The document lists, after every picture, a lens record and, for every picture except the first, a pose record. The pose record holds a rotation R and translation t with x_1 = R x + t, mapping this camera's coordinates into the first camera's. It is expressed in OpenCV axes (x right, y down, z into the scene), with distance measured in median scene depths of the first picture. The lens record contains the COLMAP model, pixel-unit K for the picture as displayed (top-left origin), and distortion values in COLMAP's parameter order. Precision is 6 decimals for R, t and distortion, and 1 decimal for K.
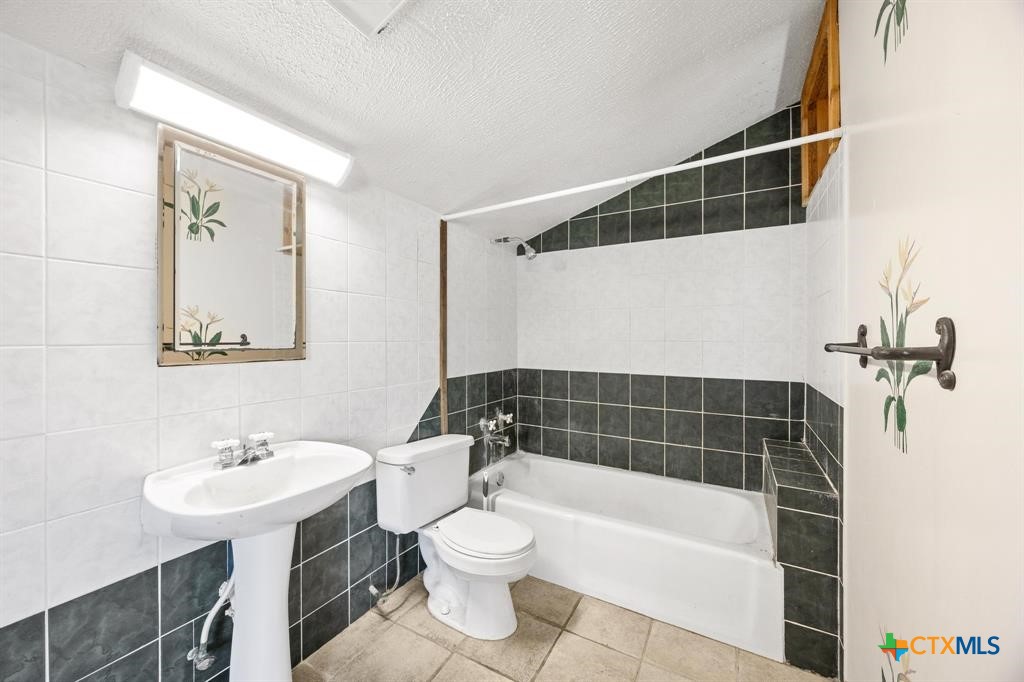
lens RADIAL K [[388.1, 0, 510.9], [0, 388.1, 335.5], [0, 0, 1]] dist [-0.006180, 0.000790]
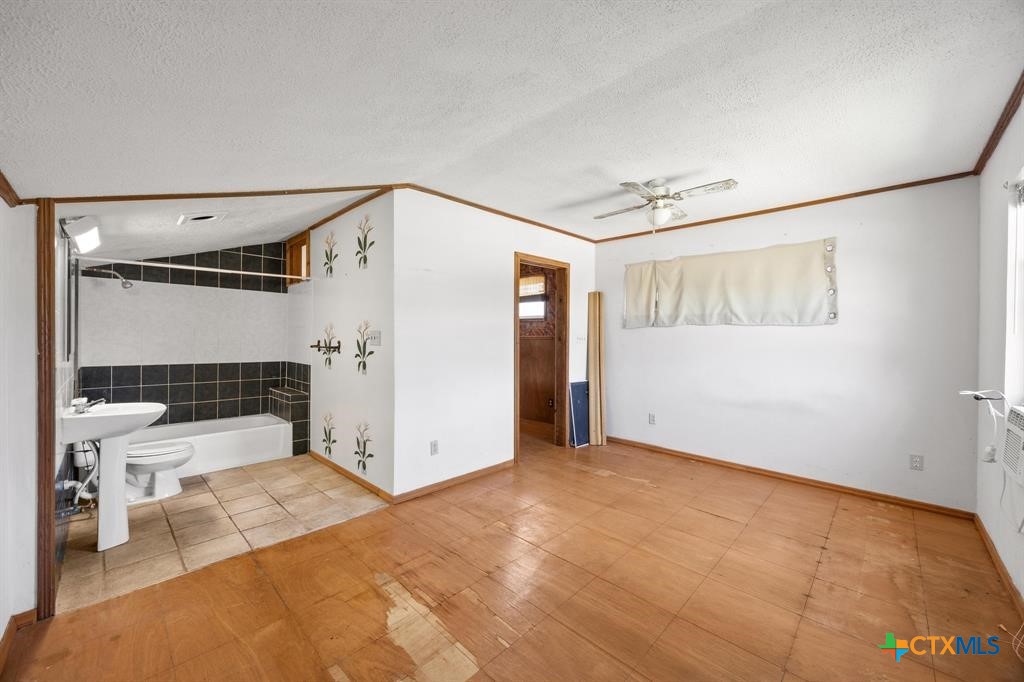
lens RADIAL K [[388.1, 0, 511.6], [0, 388.1, 336.6], [0, 0, 1]] dist [-0.006180, 0.000790]
pose [[0.238020, 0.002567, 0.971257, -1.702341], [-0.011308, 0.999936, 0.000129, -0.062048], [-0.971194, -0.011013, 0.238034, -1.261348]]
